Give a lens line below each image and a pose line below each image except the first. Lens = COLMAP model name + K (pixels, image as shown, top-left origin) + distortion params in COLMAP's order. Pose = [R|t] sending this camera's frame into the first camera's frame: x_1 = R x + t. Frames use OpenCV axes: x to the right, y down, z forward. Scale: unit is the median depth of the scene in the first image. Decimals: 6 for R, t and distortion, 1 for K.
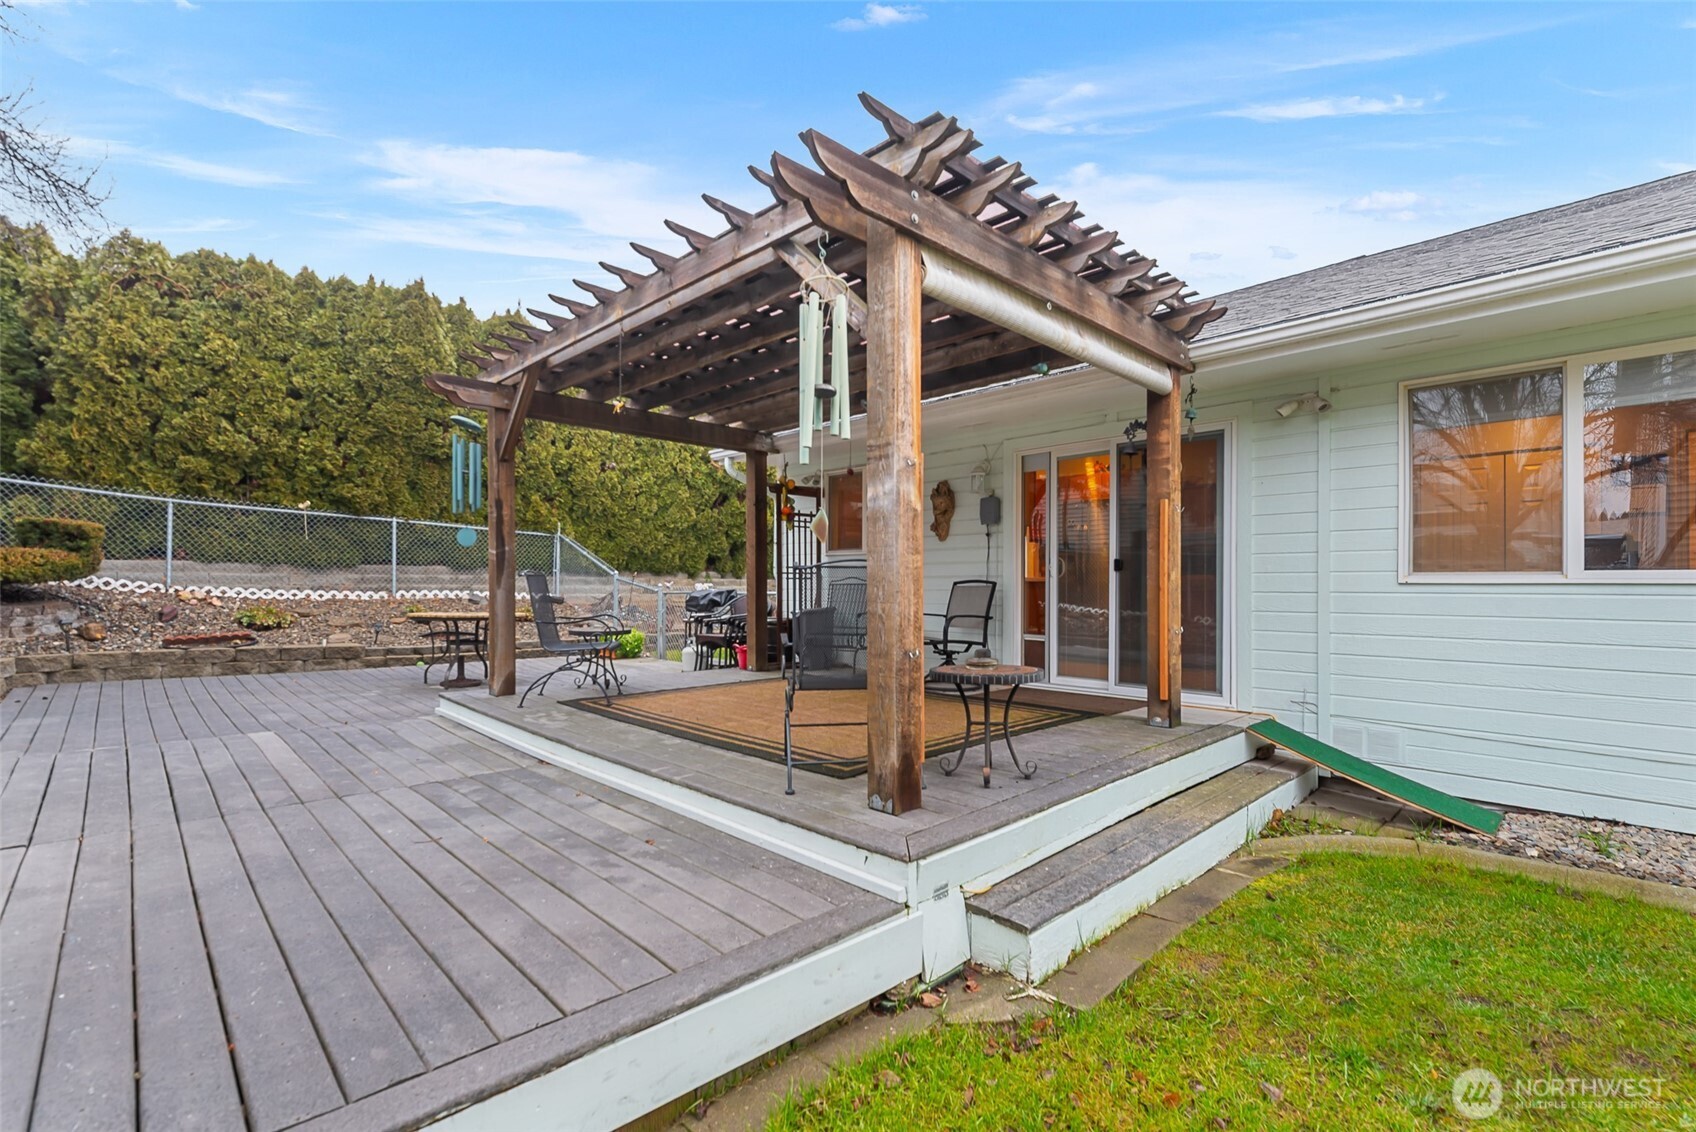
lens RADIAL K [[744.7, 0, 850.4], [0, 744.7, 575.5], [0, 0, 1]] dist [0.002546, 0.000536]
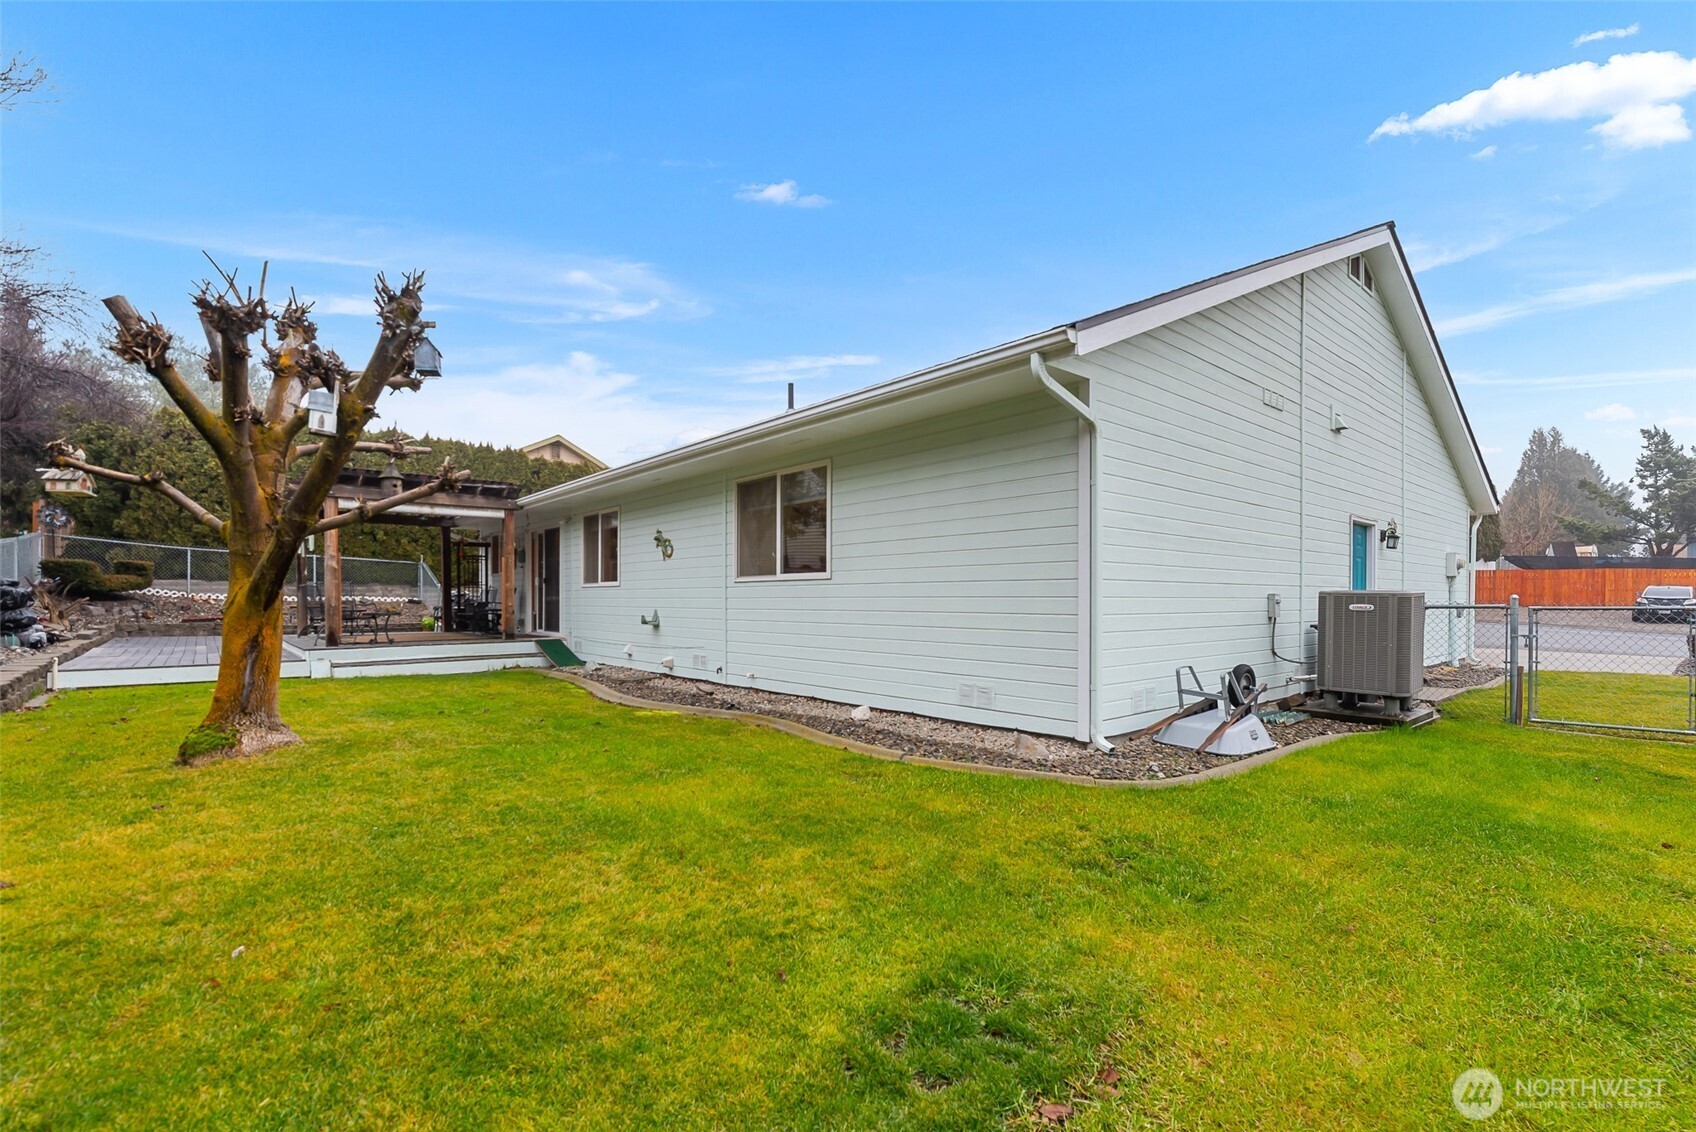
lens RADIAL K [[744.7, 0, 851.7], [0, 744.7, 598.0], [0, 0, 1]] dist [0.002546, 0.000536]
pose [[0.997940, -0.003811, -0.064034, 0.938518], [0.004797, 0.999872, 0.015247, 0.005242], [0.063968, -0.015523, 0.997831, -0.831618]]
